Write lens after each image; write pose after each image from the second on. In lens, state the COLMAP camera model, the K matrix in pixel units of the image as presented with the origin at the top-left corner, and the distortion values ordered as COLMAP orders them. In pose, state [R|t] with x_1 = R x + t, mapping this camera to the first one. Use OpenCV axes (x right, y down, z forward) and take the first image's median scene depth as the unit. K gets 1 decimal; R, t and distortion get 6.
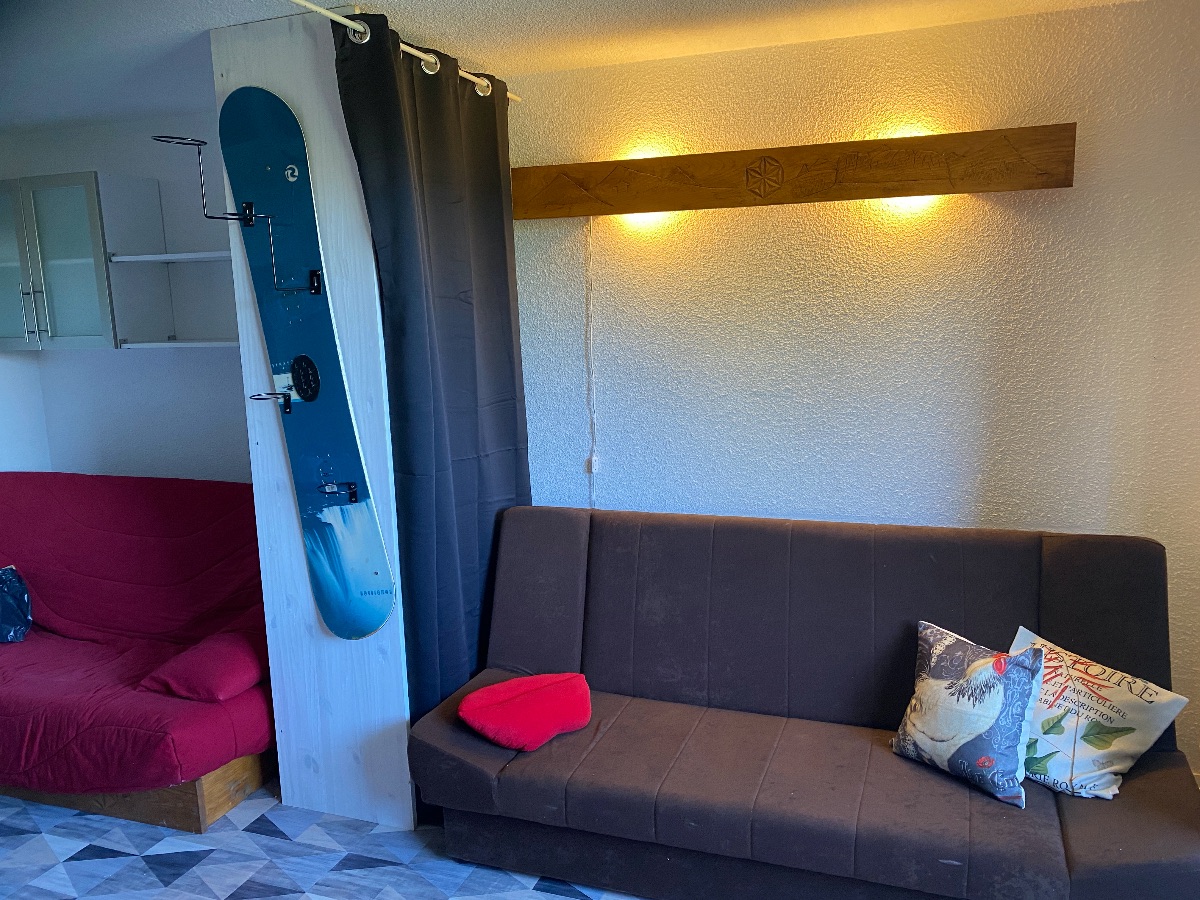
lens RADIAL K [[928.3, 0, 601.2], [0, 928.3, 451.9], [0, 0, 1]] dist [0.082917, -0.036553]
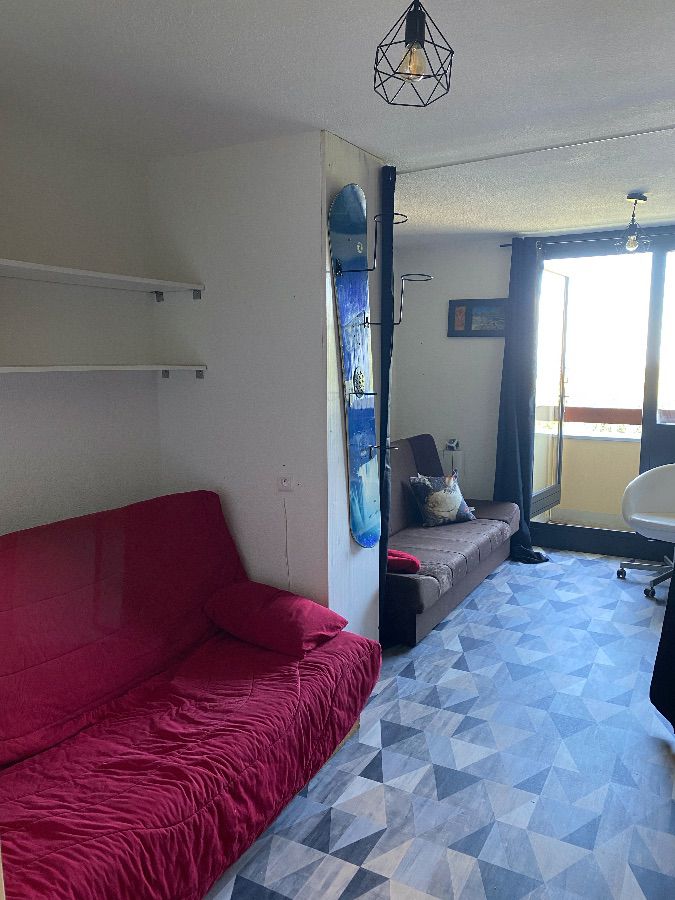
lens RADIAL K [[696.2, 0, 337.9], [0, 696.2, 443.9], [0, 0, 1]] dist [0.082917, -0.036553]
pose [[0.128281, -0.093803, 0.987292, -1.426457], [0.157761, 0.984770, 0.073065, -0.066401], [-0.979109, 0.146383, 0.141126, 0.877747]]
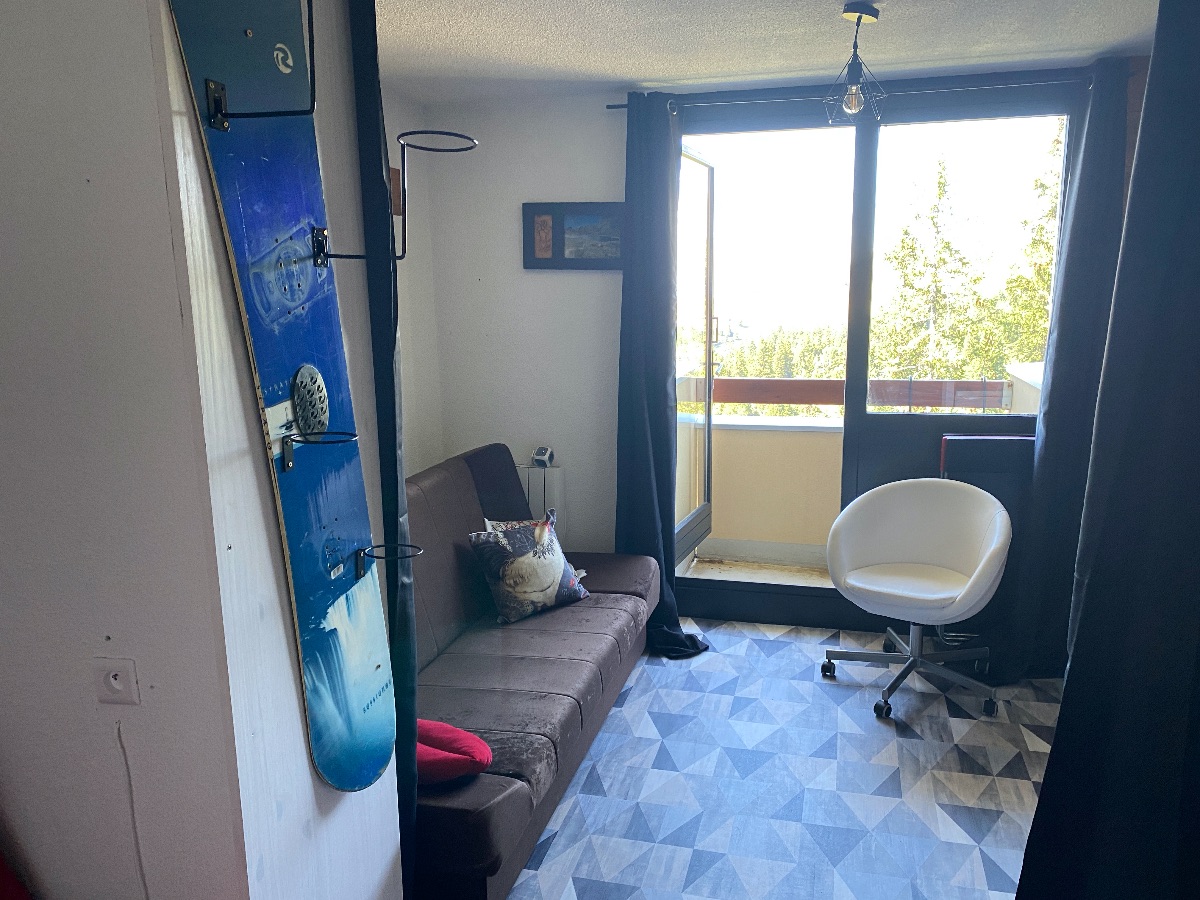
lens RADIAL K [[928.3, 0, 608.3], [0, 928.3, 457.4], [0, 0, 1]] dist [0.082917, -0.036553]
pose [[-0.111358, -0.153294, 0.981886, -0.928696], [0.177805, 0.969015, 0.171450, -0.113580], [-0.977745, 0.193677, -0.080651, 0.855883]]
